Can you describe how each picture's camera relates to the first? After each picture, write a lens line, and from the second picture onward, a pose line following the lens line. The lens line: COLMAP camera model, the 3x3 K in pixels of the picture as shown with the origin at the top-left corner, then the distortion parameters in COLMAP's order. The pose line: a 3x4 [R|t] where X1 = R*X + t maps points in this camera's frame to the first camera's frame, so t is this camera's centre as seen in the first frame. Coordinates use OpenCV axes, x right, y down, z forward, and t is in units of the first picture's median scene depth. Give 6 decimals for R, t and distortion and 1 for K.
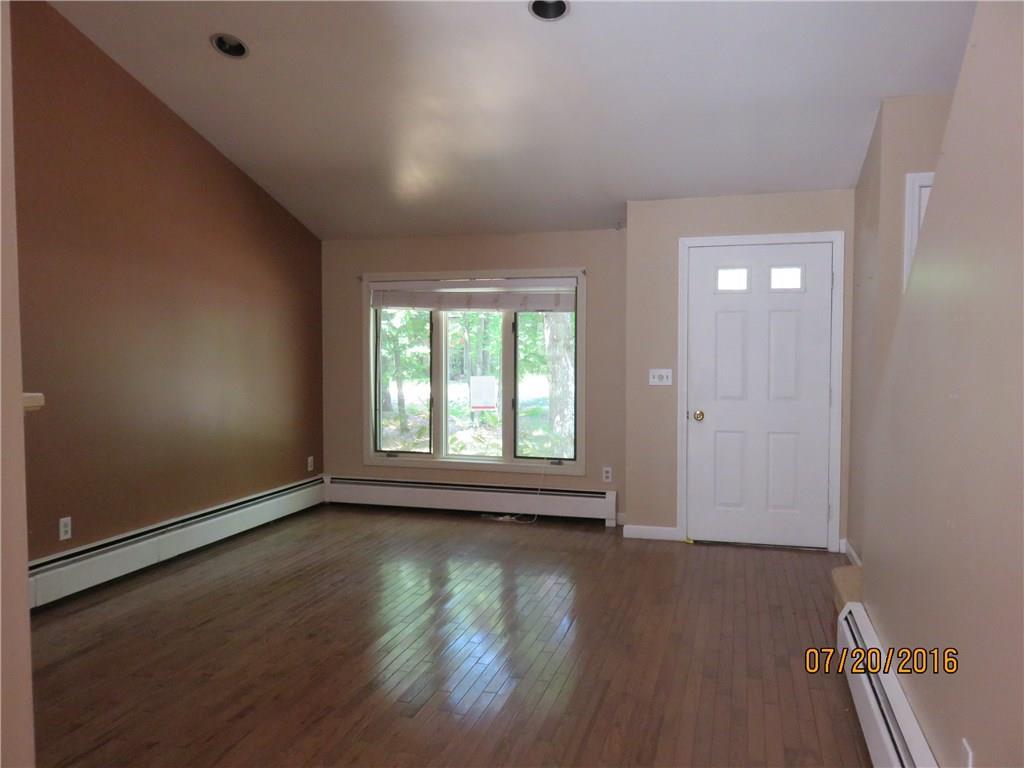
lens RADIAL K [[773.3, 0, 512.0], [0, 773.3, 384.0], [0, 0, 1]] dist [-0.011002, 0.004887]
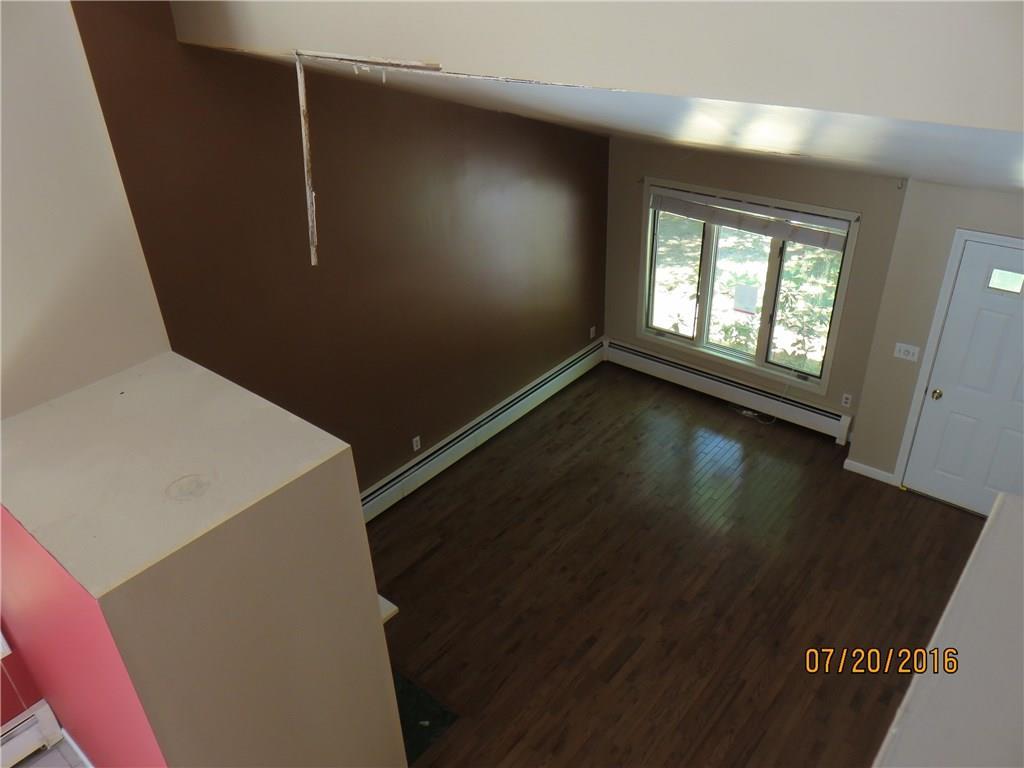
lens RADIAL K [[773.3, 0, 512.0], [0, 773.3, 384.0], [0, 0, 1]] dist [-0.011002, 0.004887]
pose [[0.916840, 0.170787, -0.360884, 0.079005], [0.018865, 0.884350, 0.466444, -0.422928], [0.398810, -0.434462, 0.807585, -0.063575]]
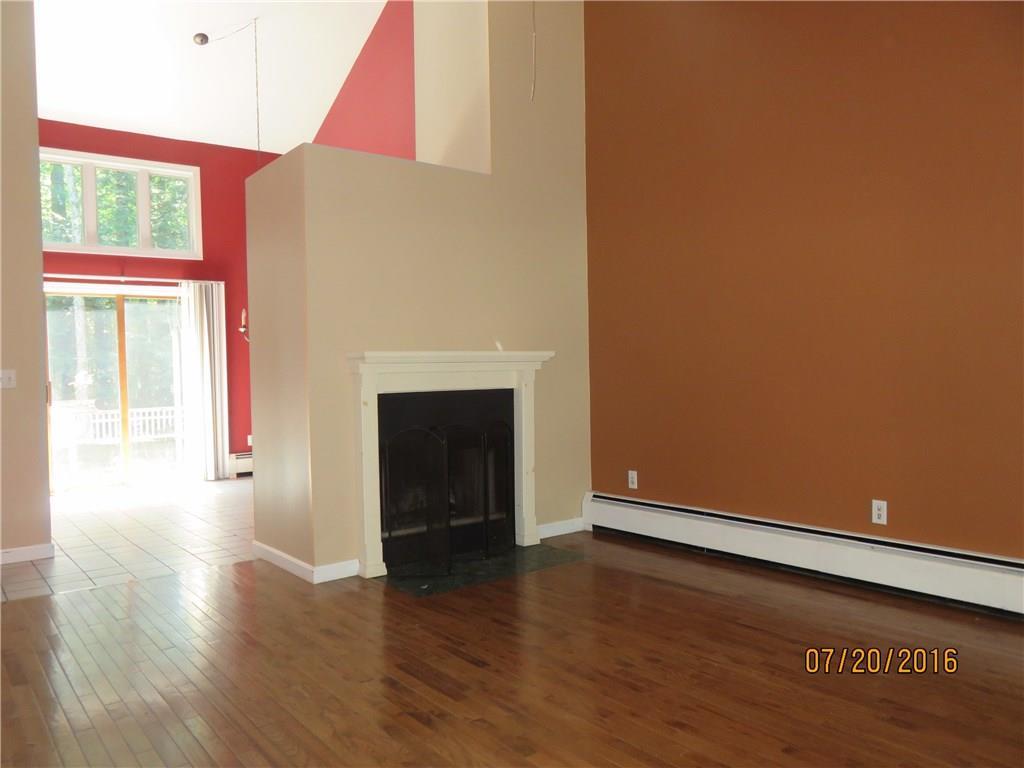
lens RADIAL K [[773.3, 0, 512.0], [0, 773.3, 384.0], [0, 0, 1]] dist [-0.011002, 0.004887]
pose [[-0.576241, 0.026662, -0.816845, 0.290795], [-0.018517, 0.998785, 0.045663, 0.000123], [0.817070, 0.041439, -0.575047, 0.801432]]
